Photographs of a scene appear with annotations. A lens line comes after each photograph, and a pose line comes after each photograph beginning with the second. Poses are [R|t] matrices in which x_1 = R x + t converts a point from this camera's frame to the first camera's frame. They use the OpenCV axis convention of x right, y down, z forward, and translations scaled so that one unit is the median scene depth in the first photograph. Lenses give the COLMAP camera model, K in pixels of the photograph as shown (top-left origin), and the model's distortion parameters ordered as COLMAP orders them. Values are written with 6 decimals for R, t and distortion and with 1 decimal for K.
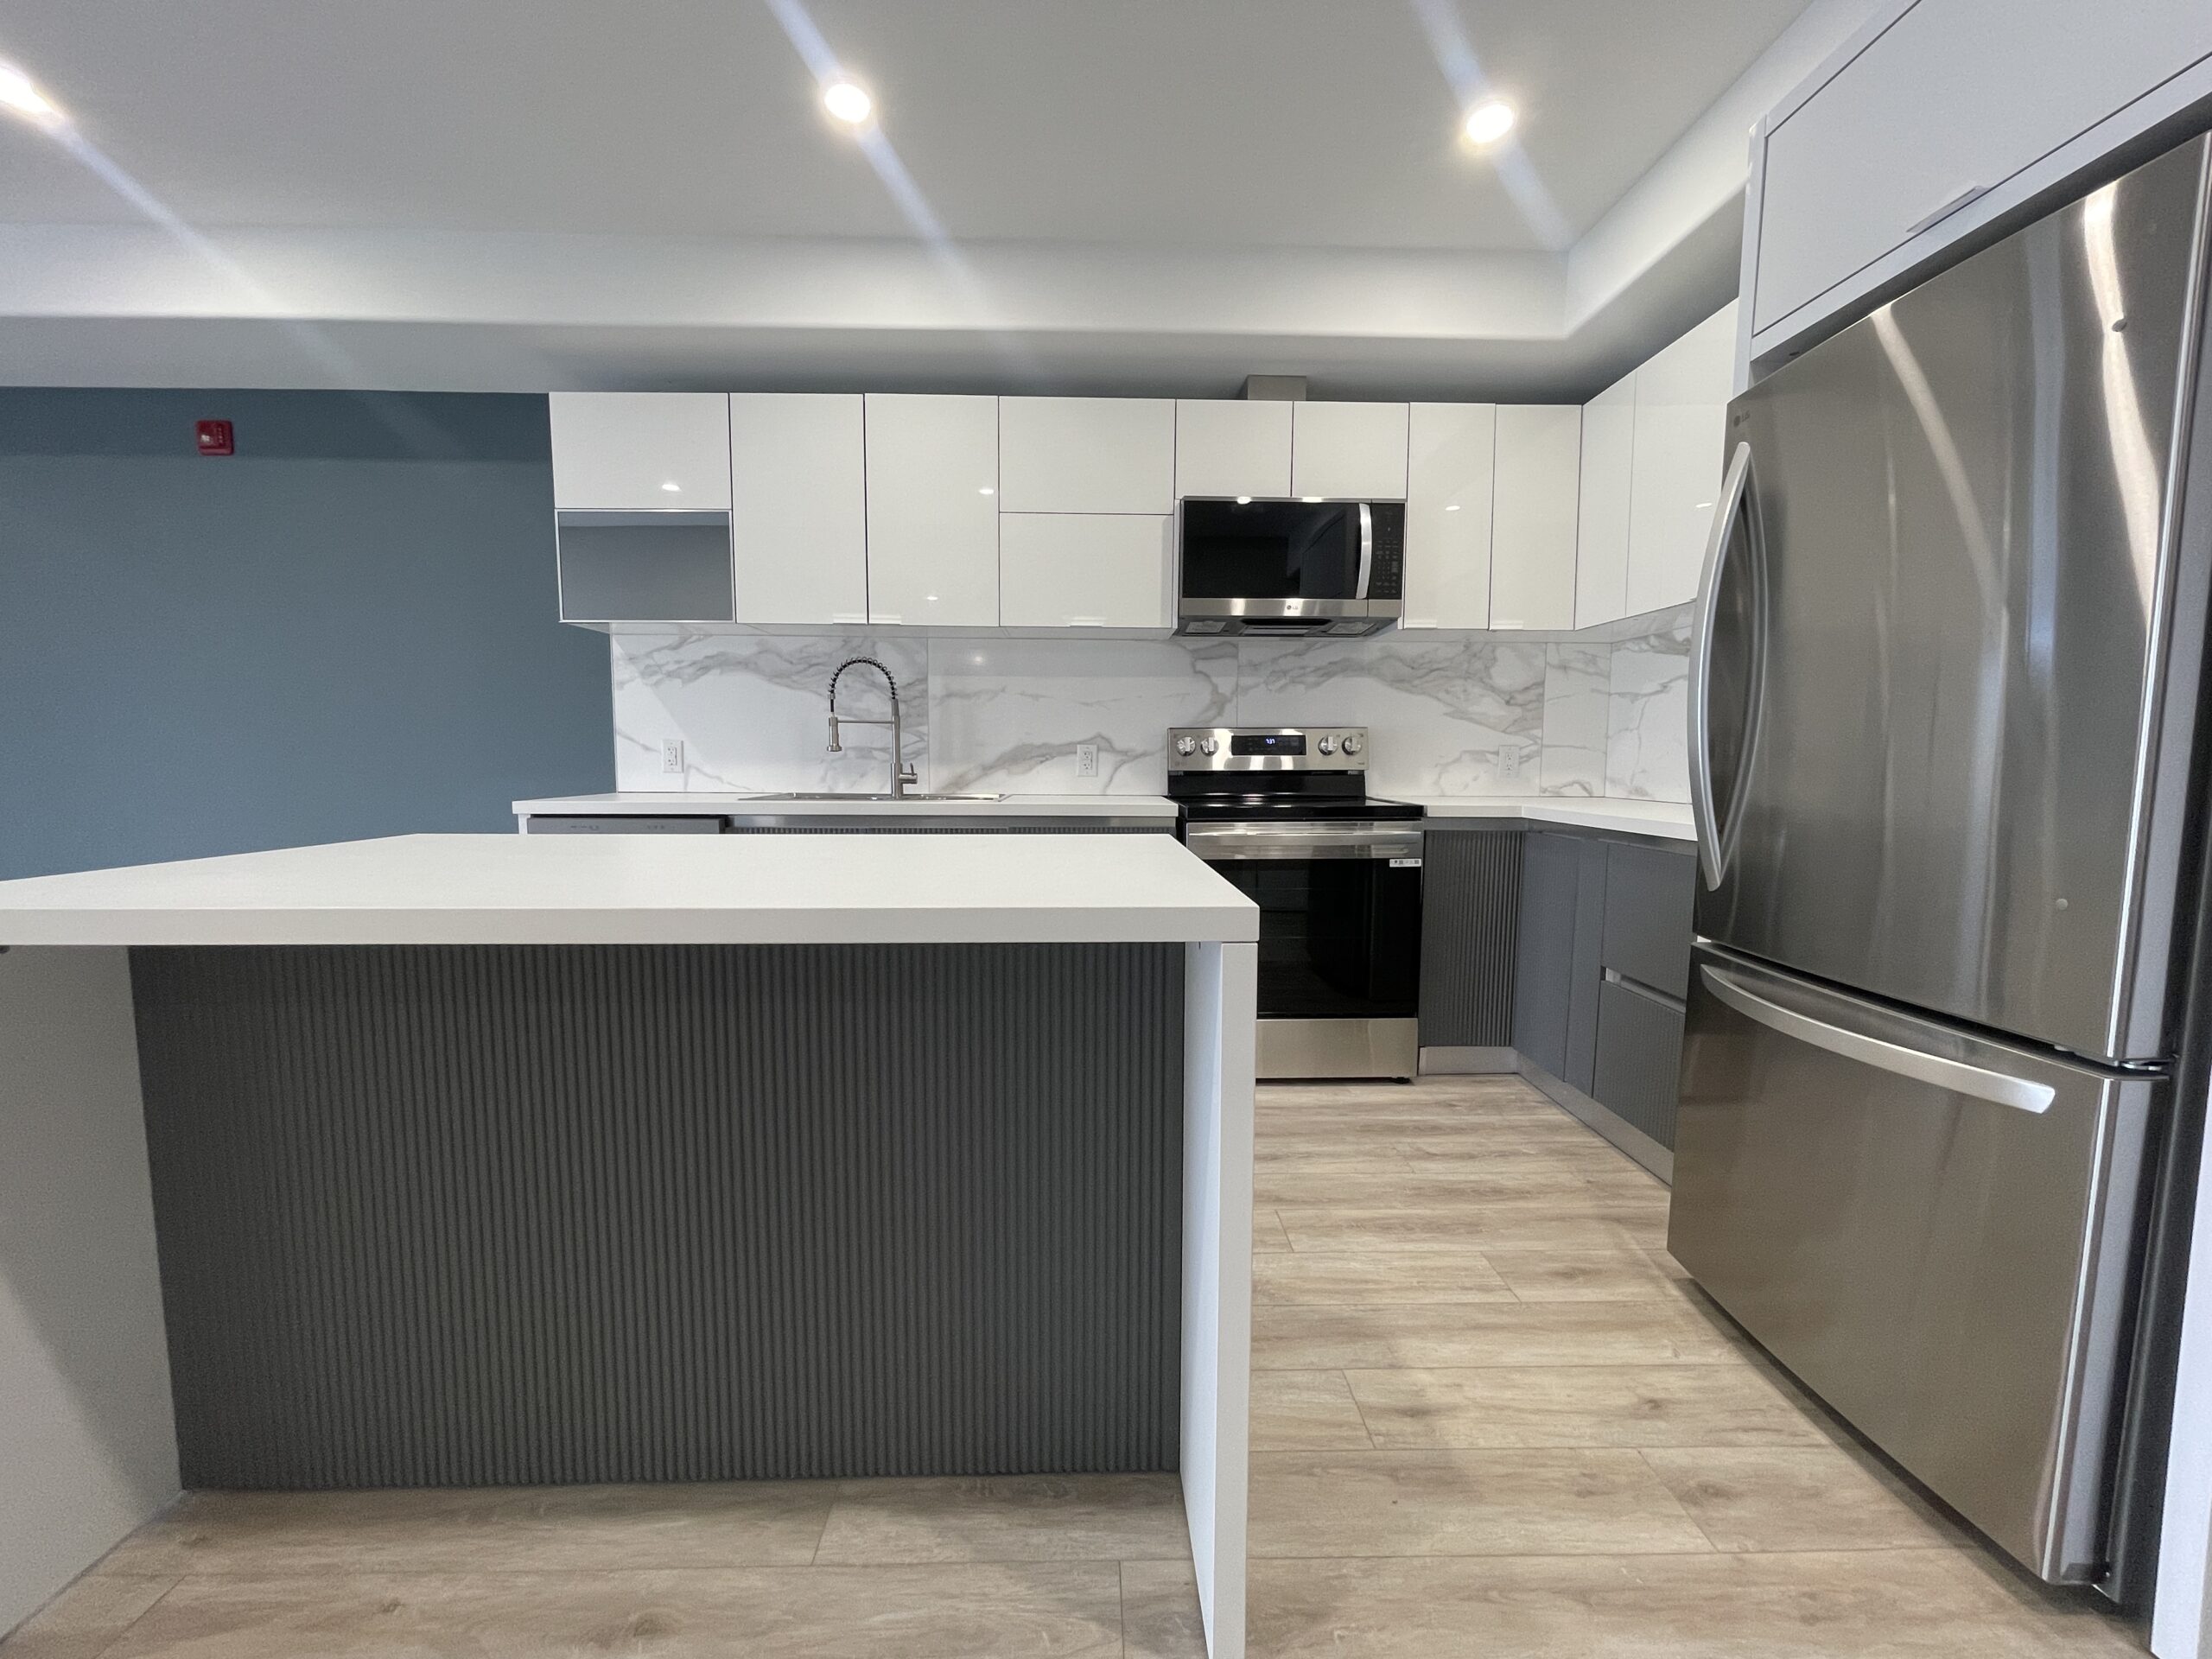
lens RADIAL K [[898.5, 0, 1106.0], [0, 898.5, 829.5], [0, 0, 1]] dist [0.001201, -0.000889]
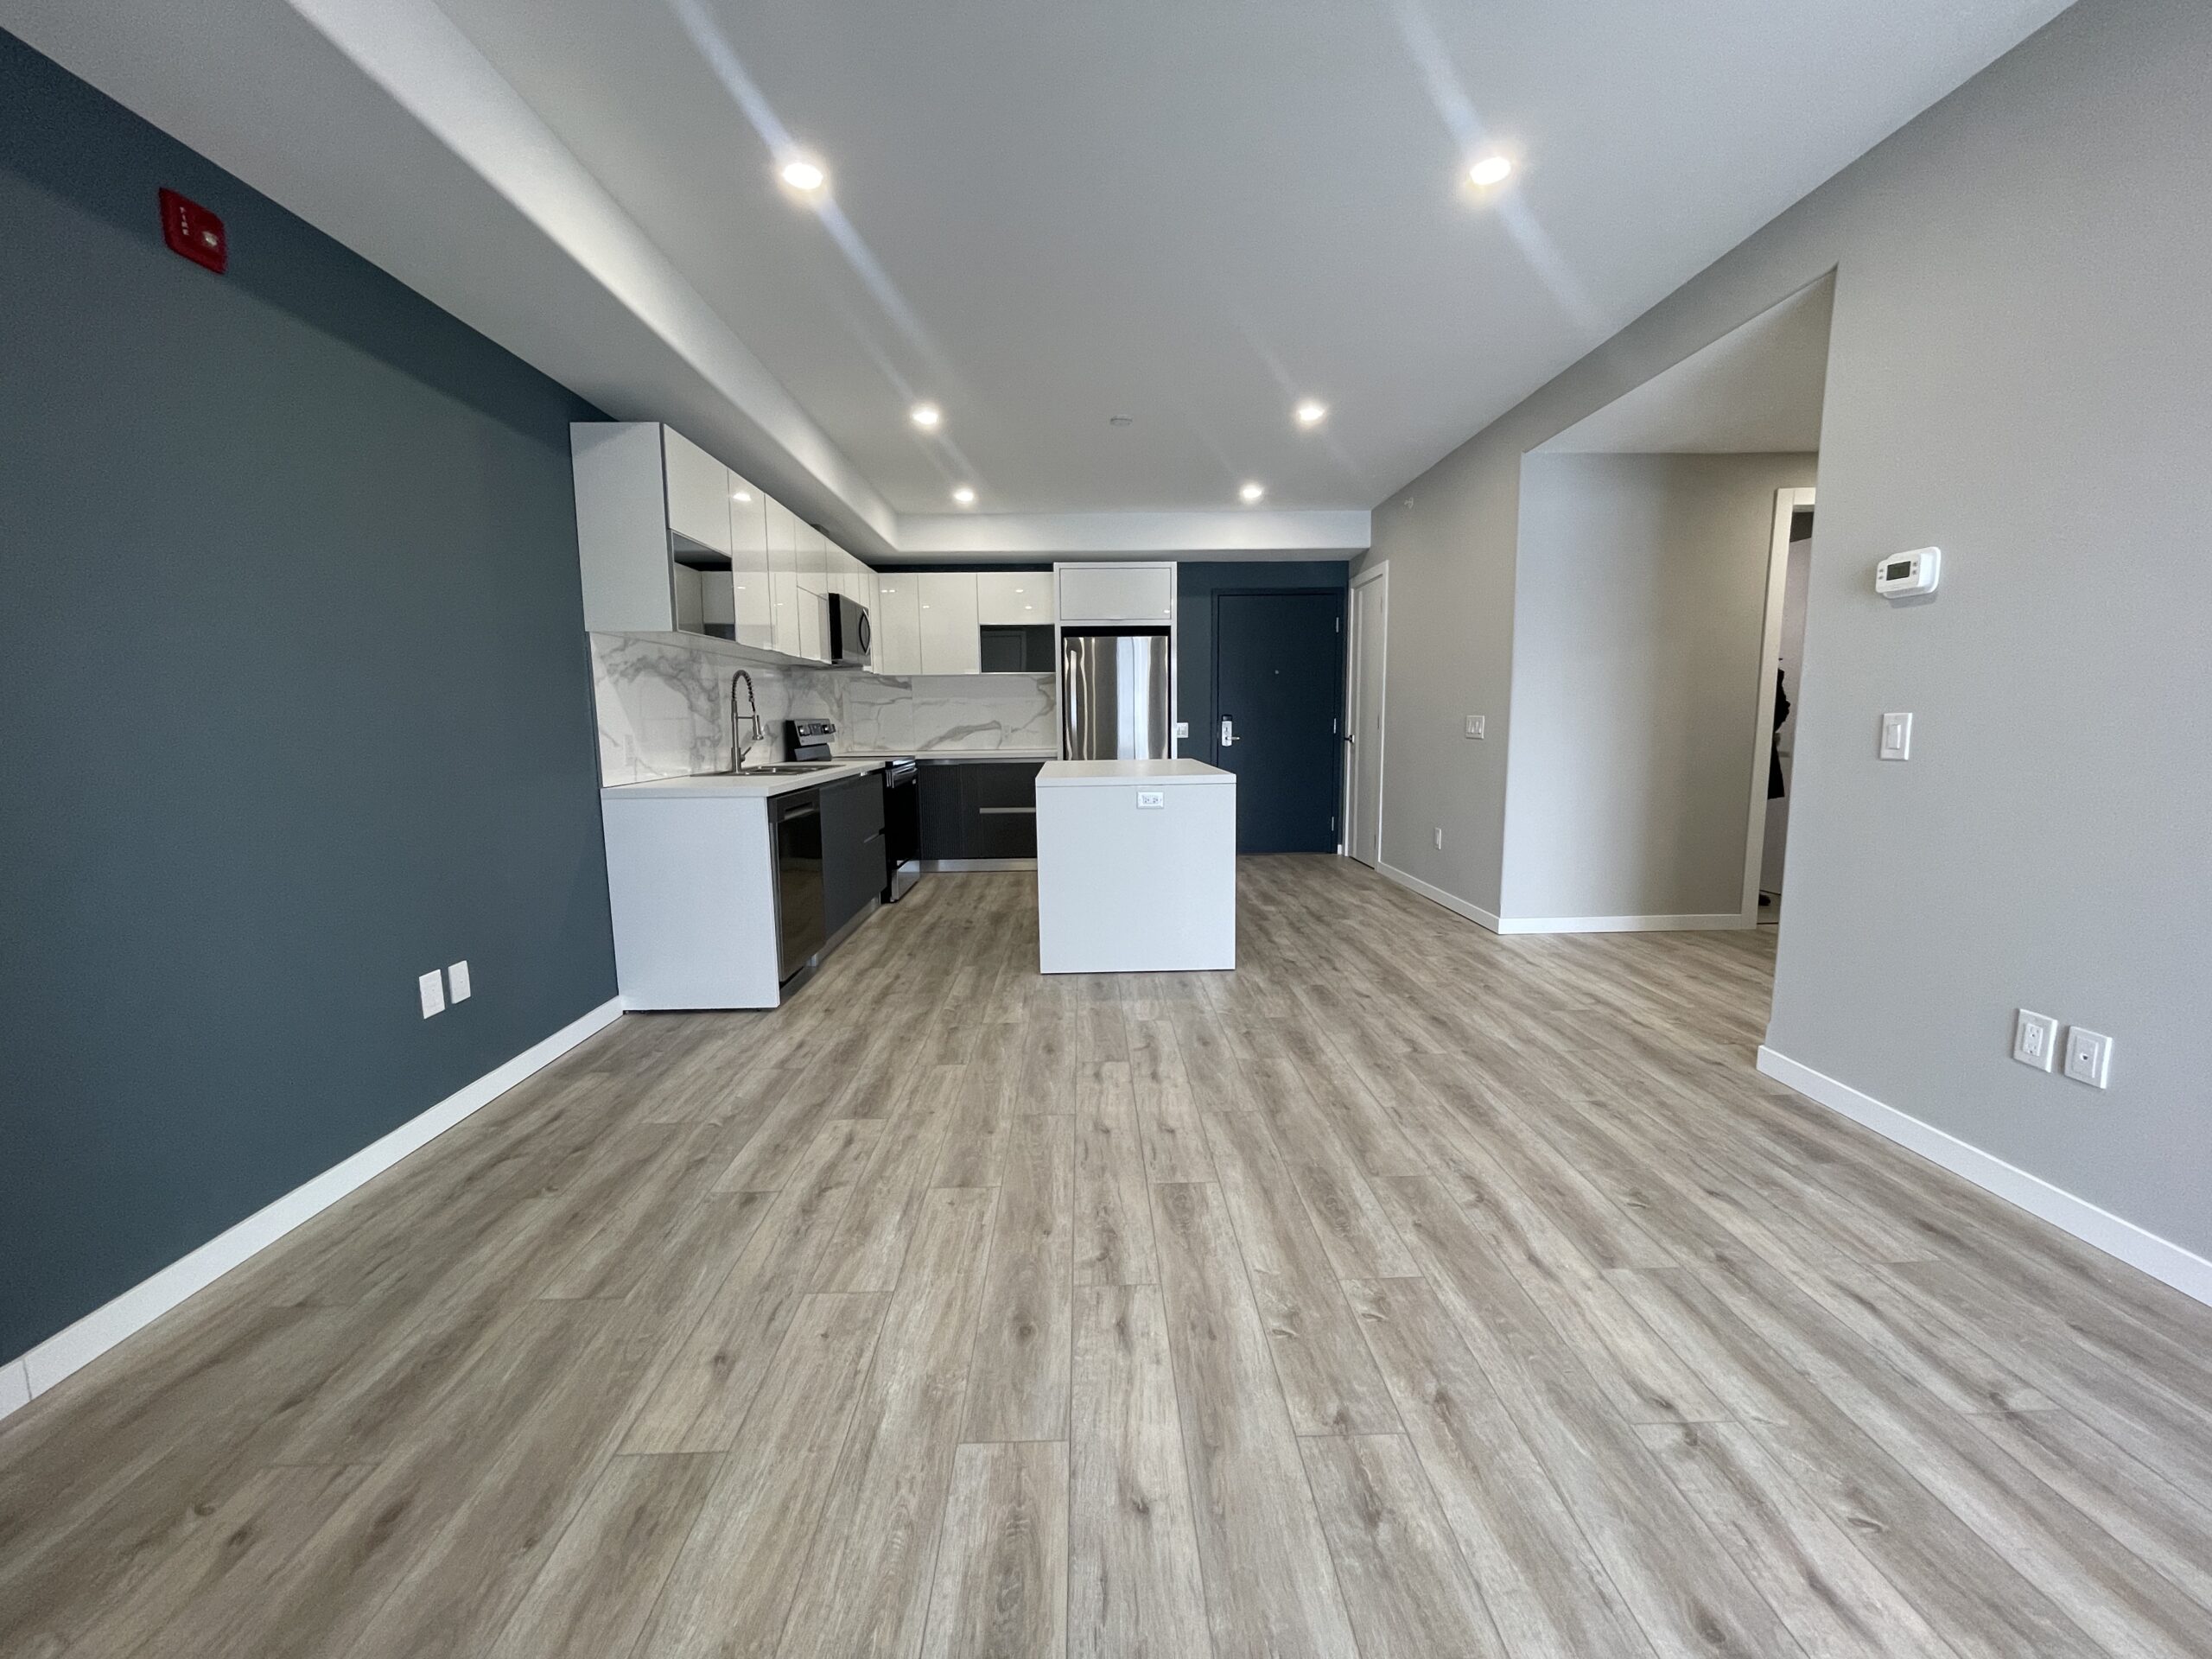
lens RADIAL K [[898.5, 0, 1106.0], [0, 898.5, 829.5], [0, 0, 1]] dist [0.001201, -0.000889]
pose [[0.003038, -0.127870, 0.991786, -1.578986], [0.100225, 0.986836, 0.126925, -0.066473], [-0.994960, 0.099016, 0.015814, 0.422901]]
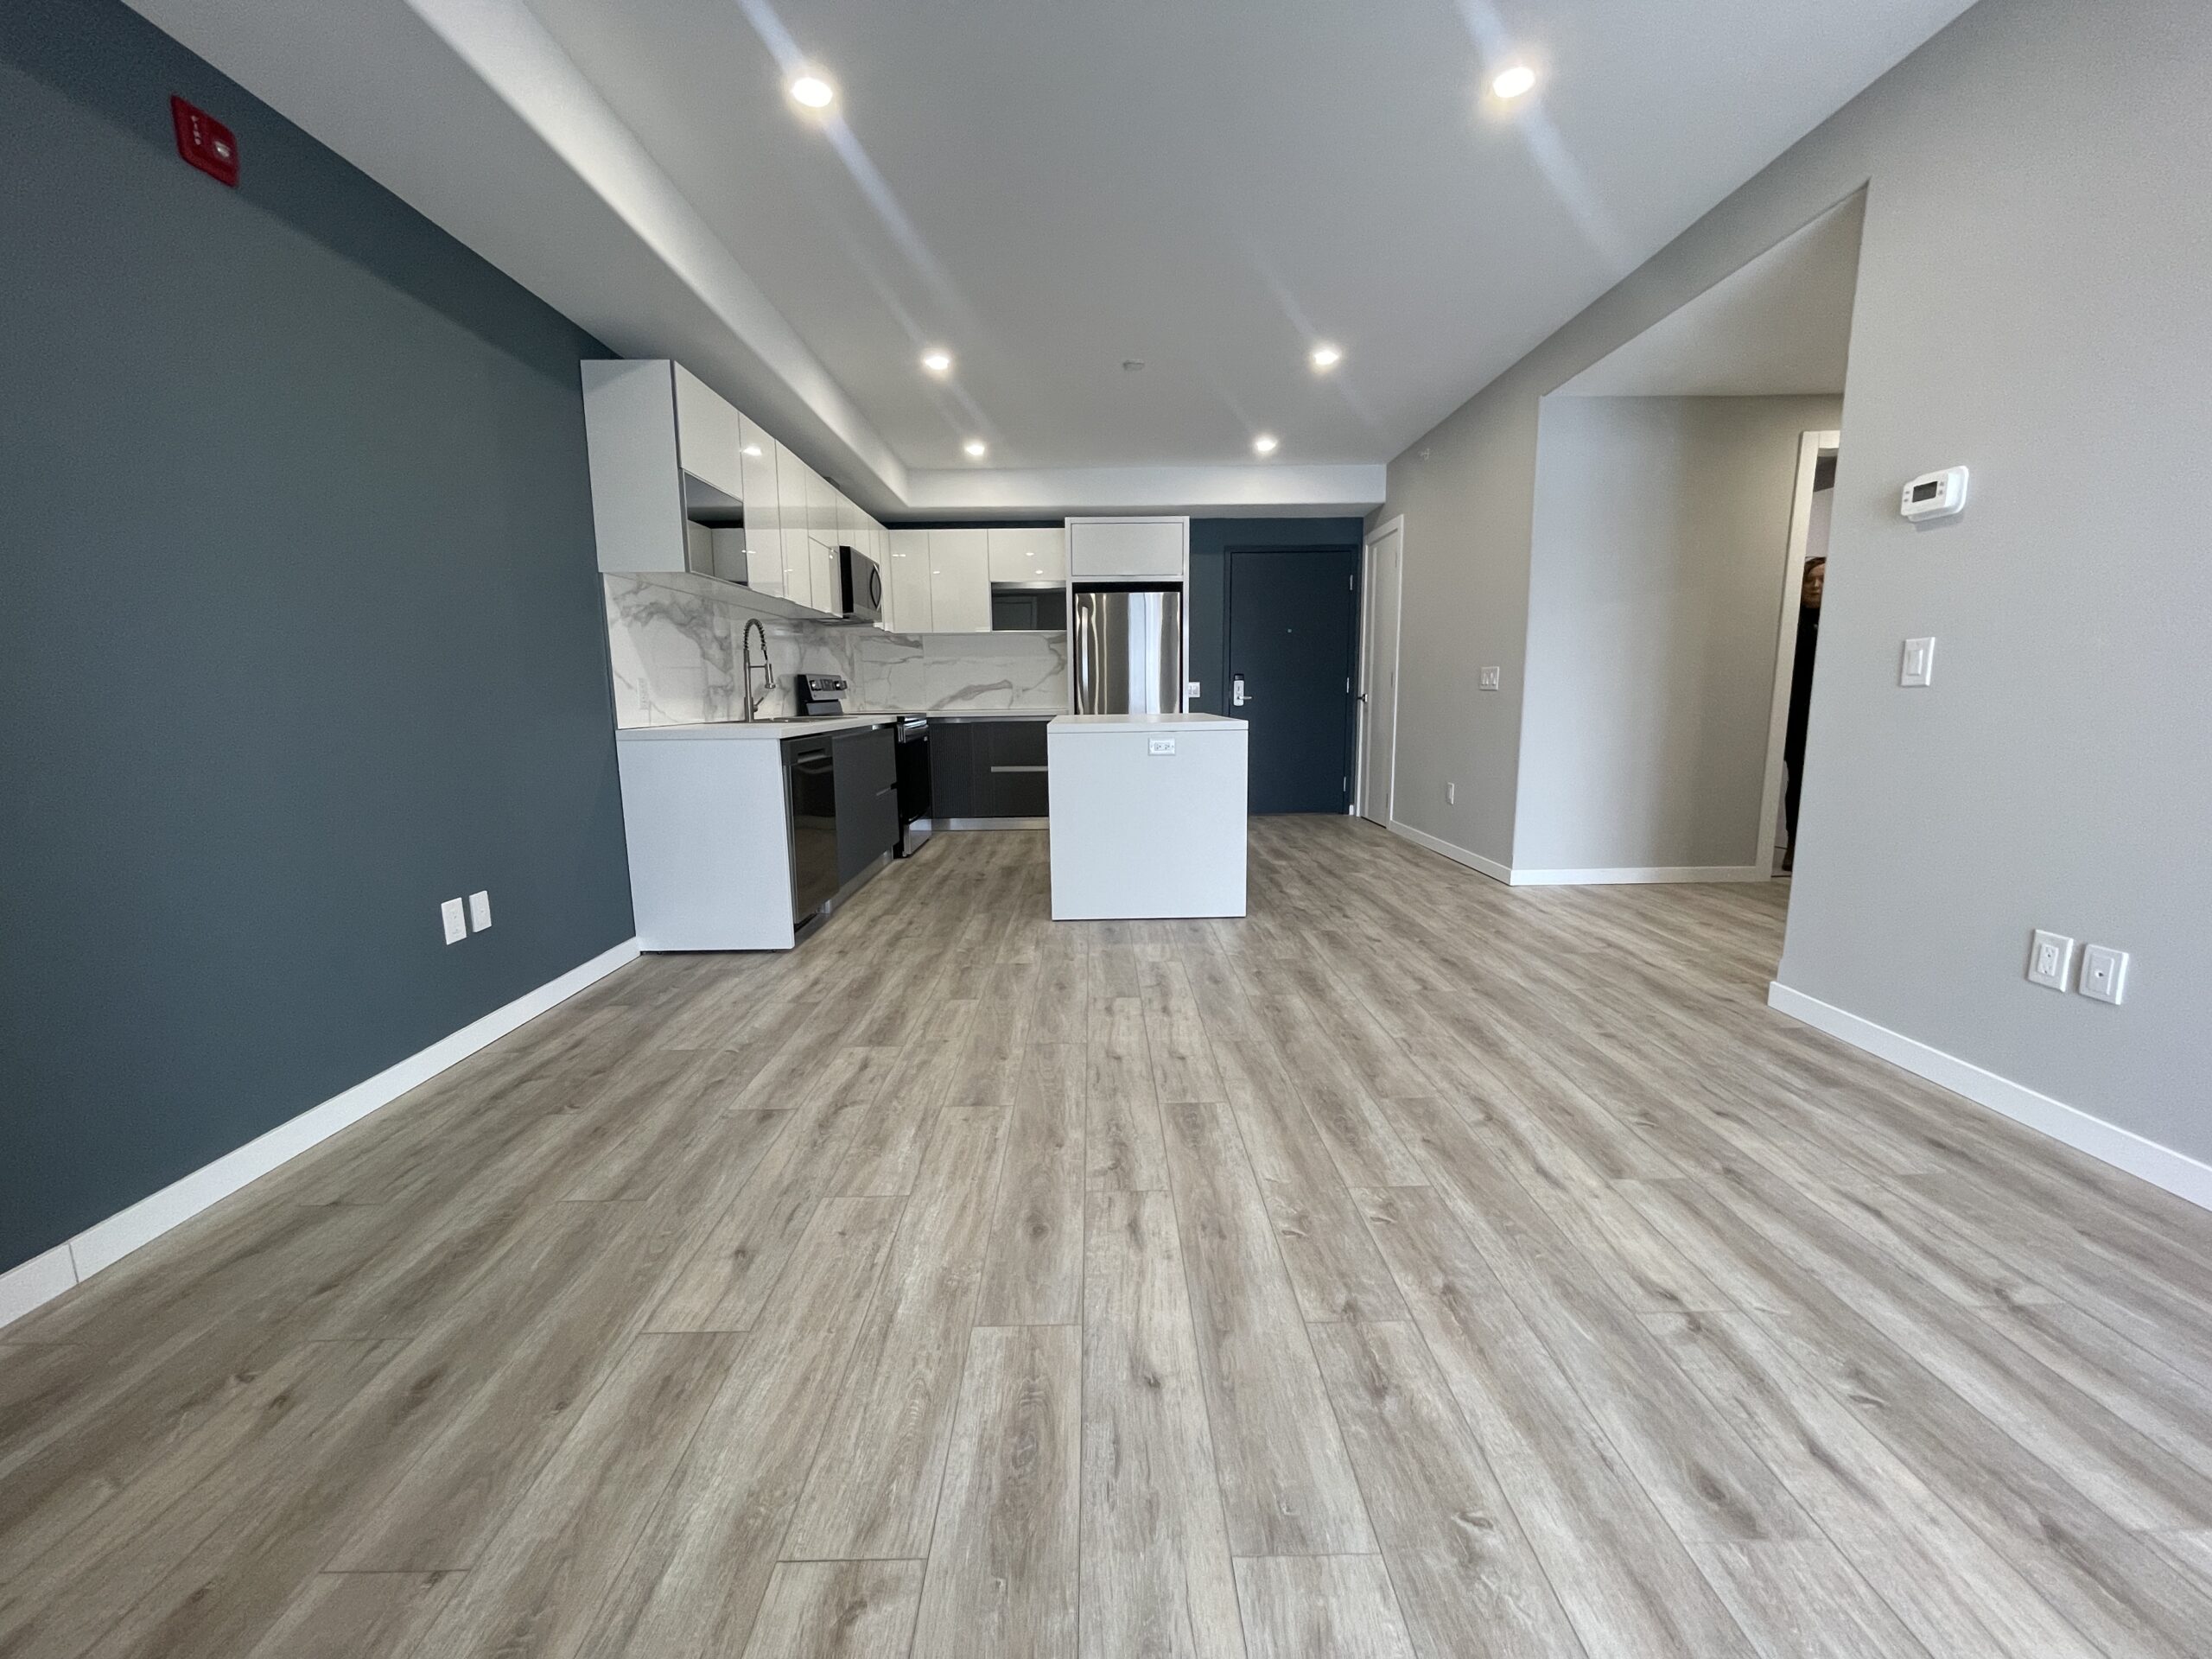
lens RADIAL K [[898.5, 0, 1106.0], [0, 898.5, 829.5], [0, 0, 1]] dist [0.001201, -0.000889]
pose [[0.014941, -0.154233, 0.987922, -1.586588], [0.099562, 0.983351, 0.152014, -0.028624], [-0.994919, 0.096088, 0.030048, 0.427992]]
